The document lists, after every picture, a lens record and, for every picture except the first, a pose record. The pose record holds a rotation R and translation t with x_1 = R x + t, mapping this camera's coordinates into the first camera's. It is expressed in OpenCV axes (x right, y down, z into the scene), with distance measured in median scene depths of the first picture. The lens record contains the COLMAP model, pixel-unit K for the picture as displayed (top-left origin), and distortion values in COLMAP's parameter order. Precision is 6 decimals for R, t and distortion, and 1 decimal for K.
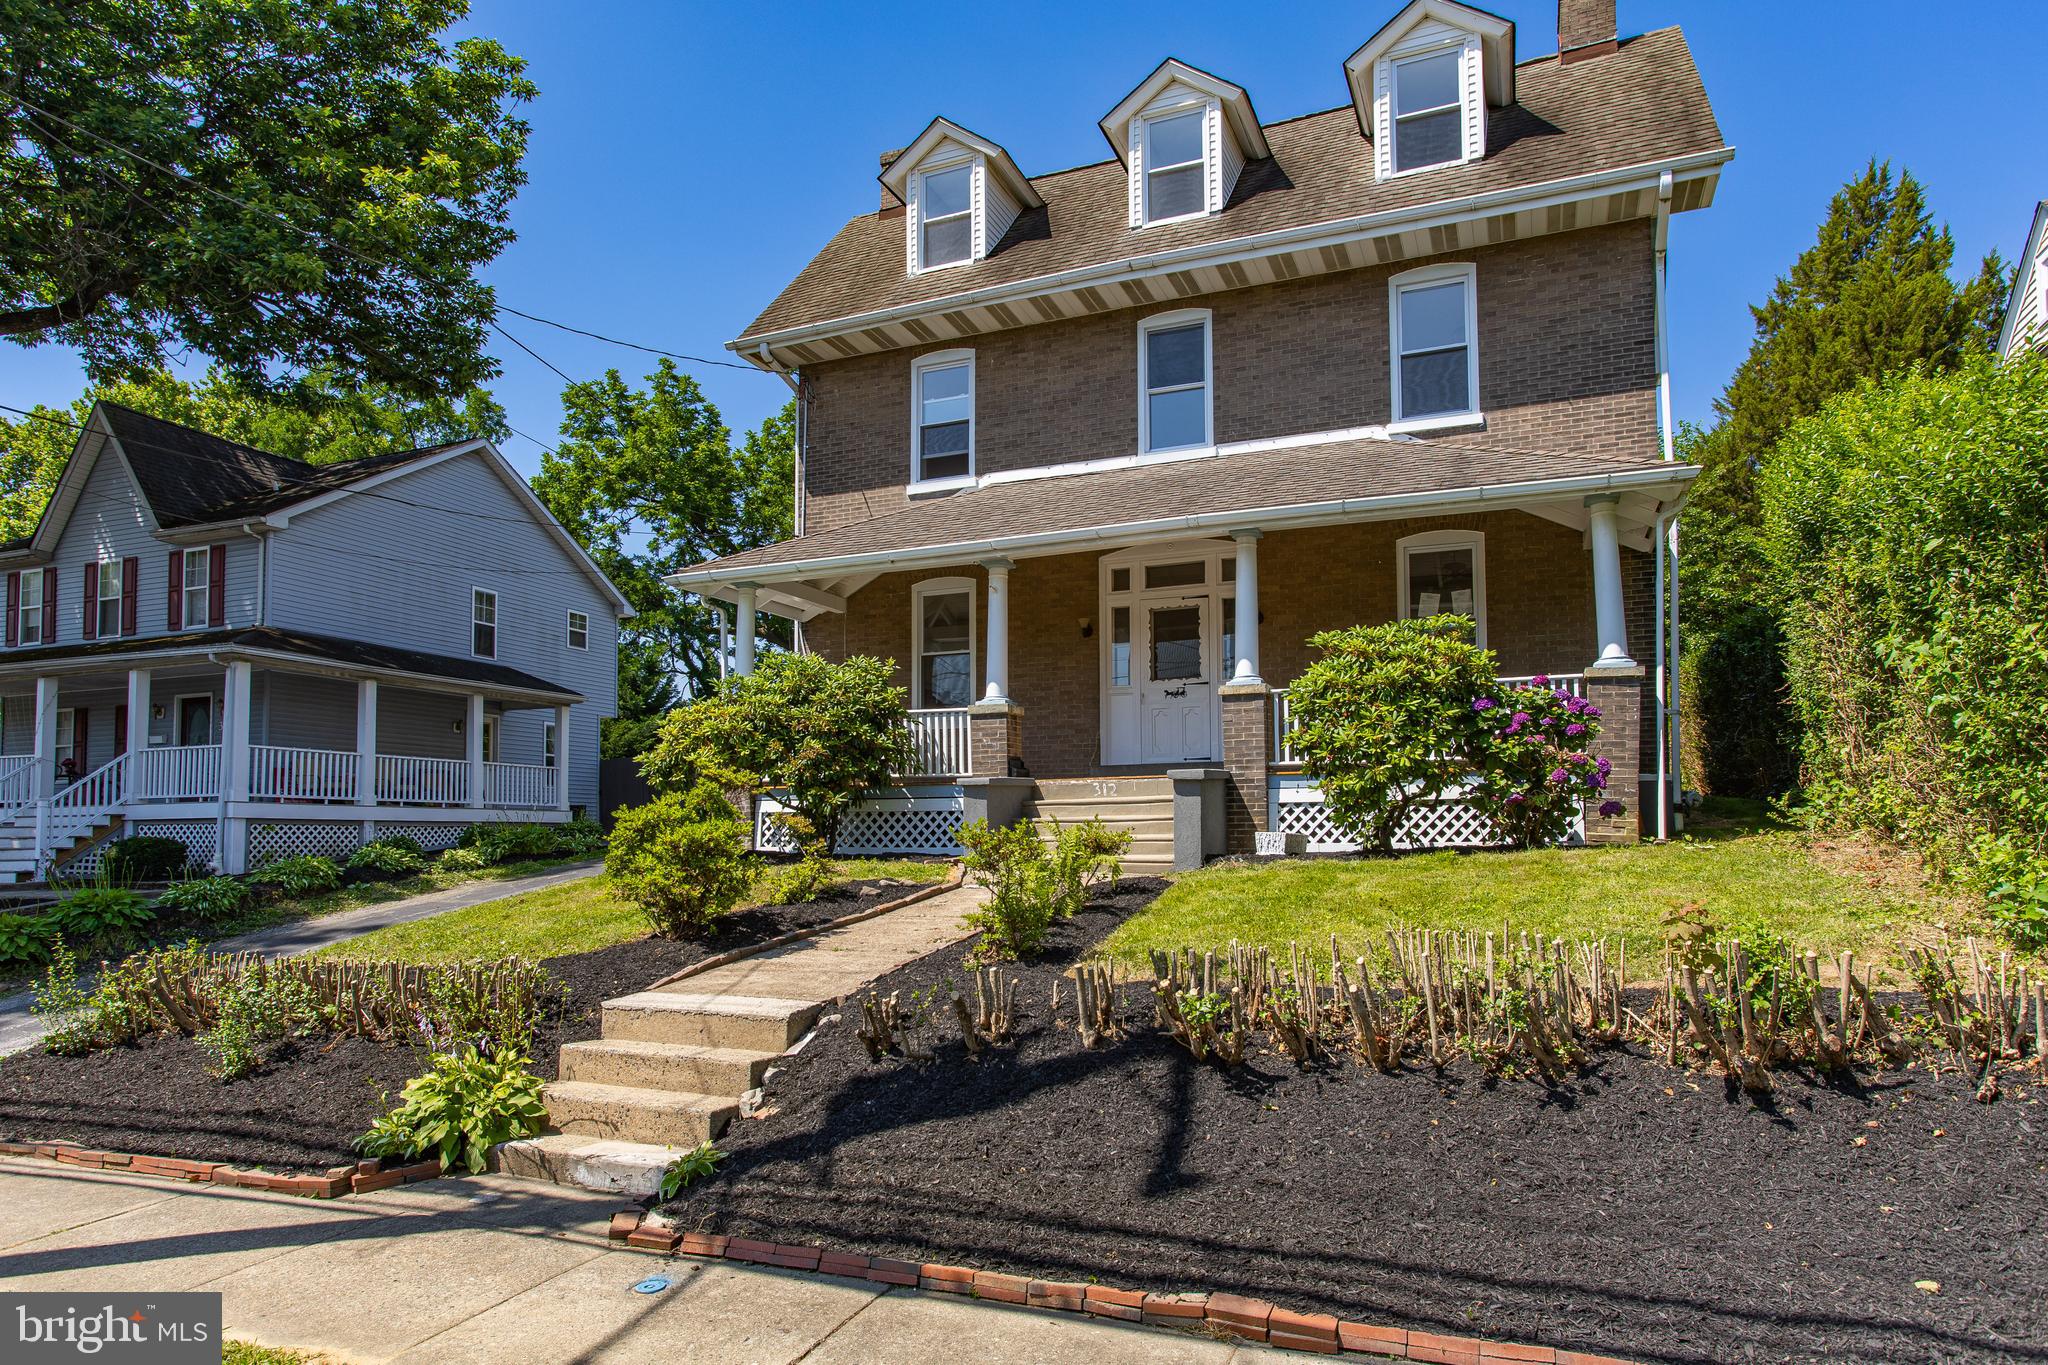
lens RADIAL K [[1054.5, 0, 1048.1], [0, 1054.5, 707.2], [0, 0, 1]] dist [-0.017669, 0.018504]
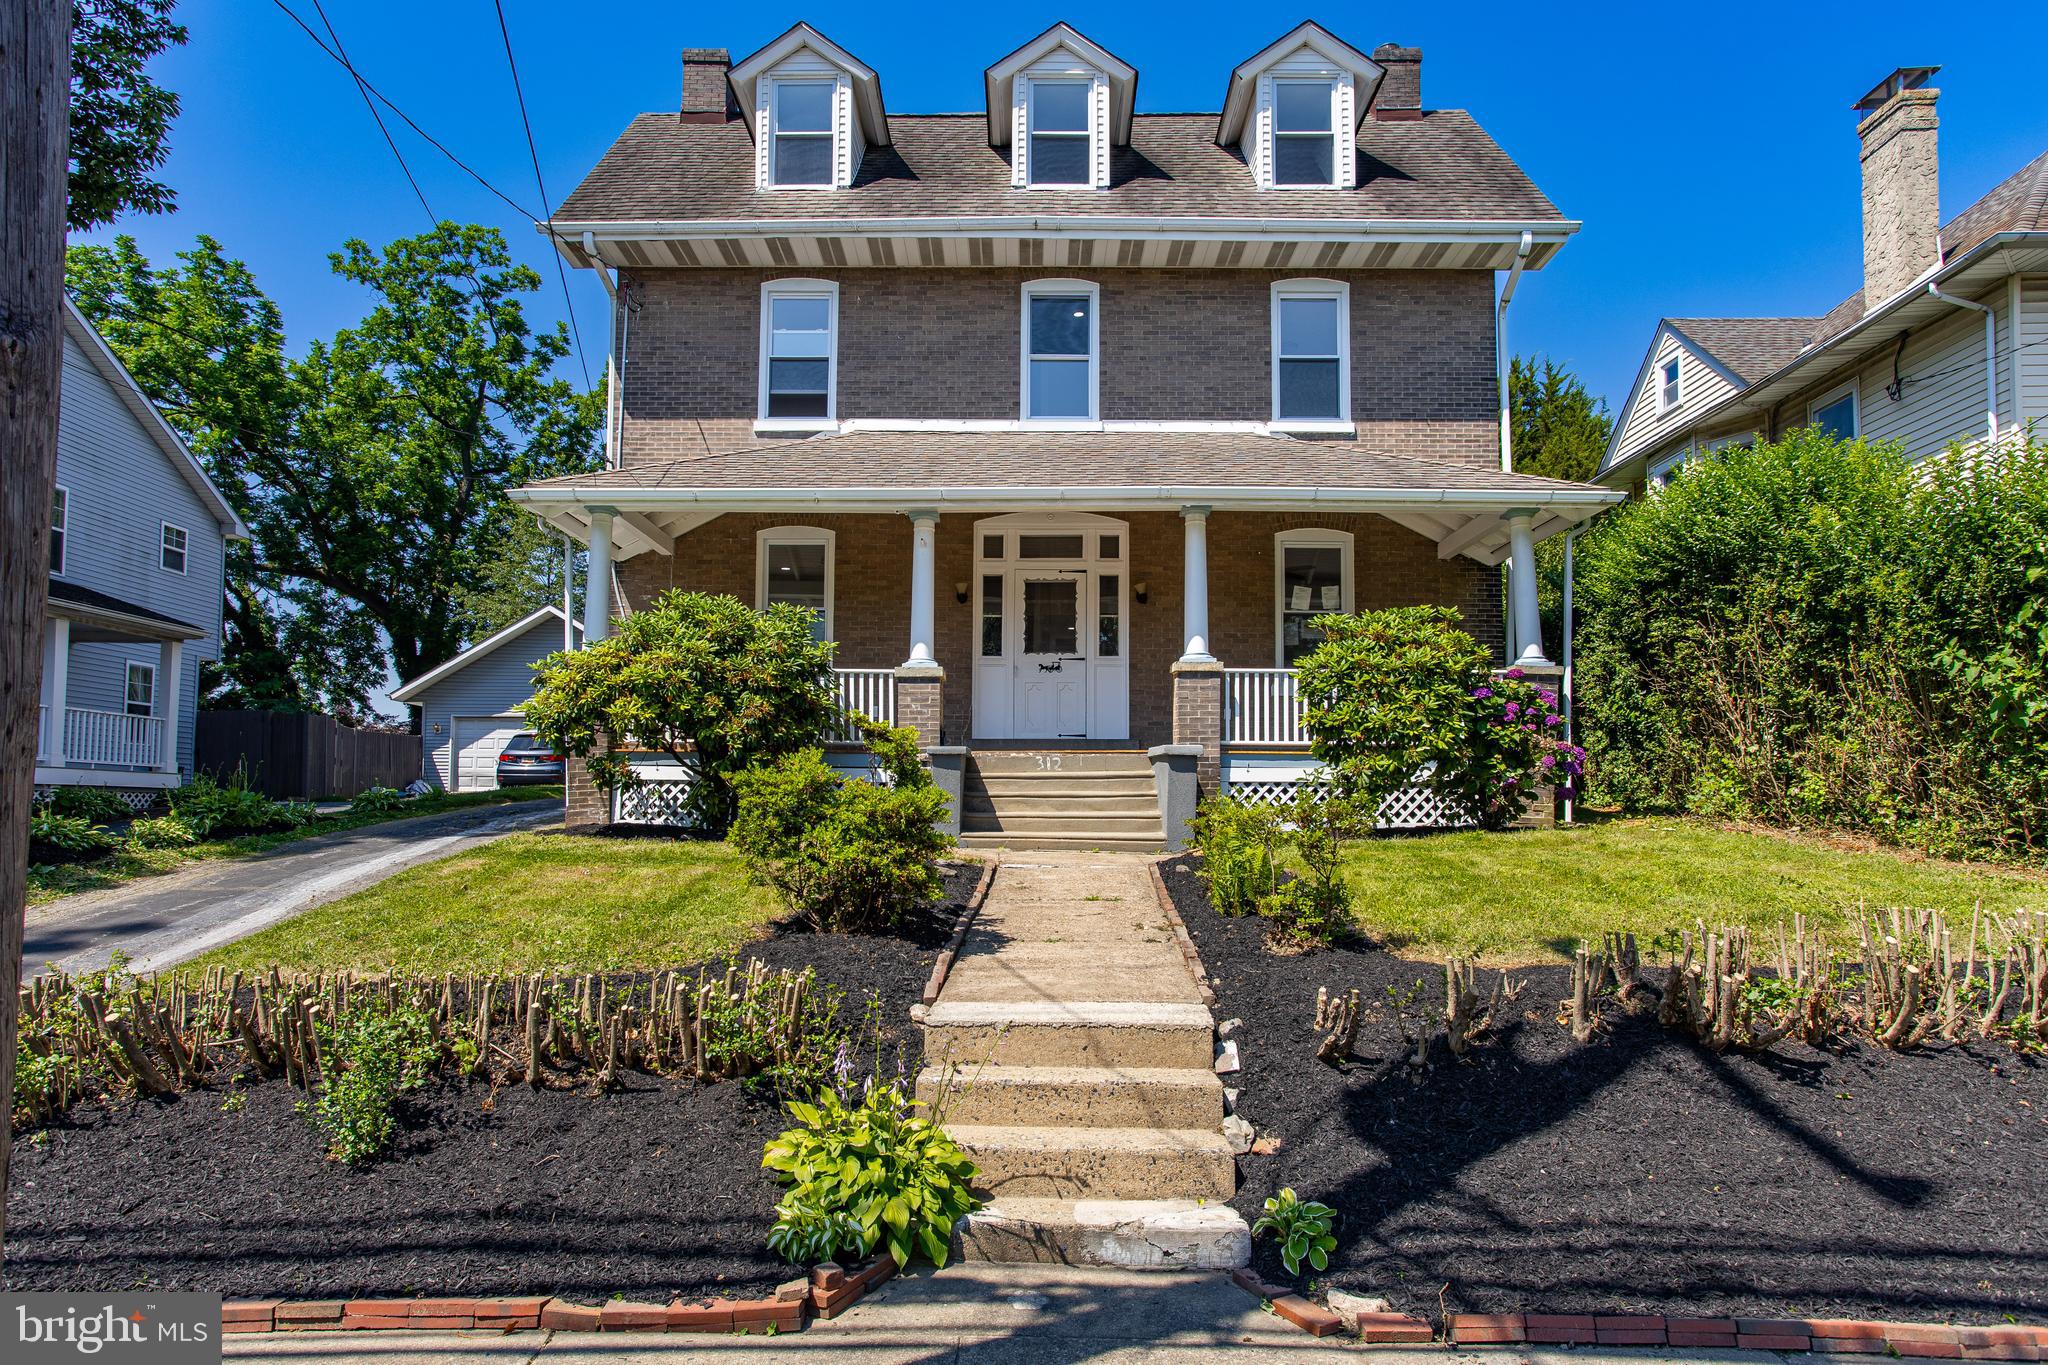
lens RADIAL K [[1050.5, 0, 1024.0], [0, 1050.5, 682.5], [0, 0, 1]] dist [-0.020867, 0.026072]
pose [[0.946264, 0.053699, 0.318905, -0.226601], [-0.052265, 0.998548, -0.013059, 0.015437], [-0.319144, -0.004311, 0.947697, 0.092463]]
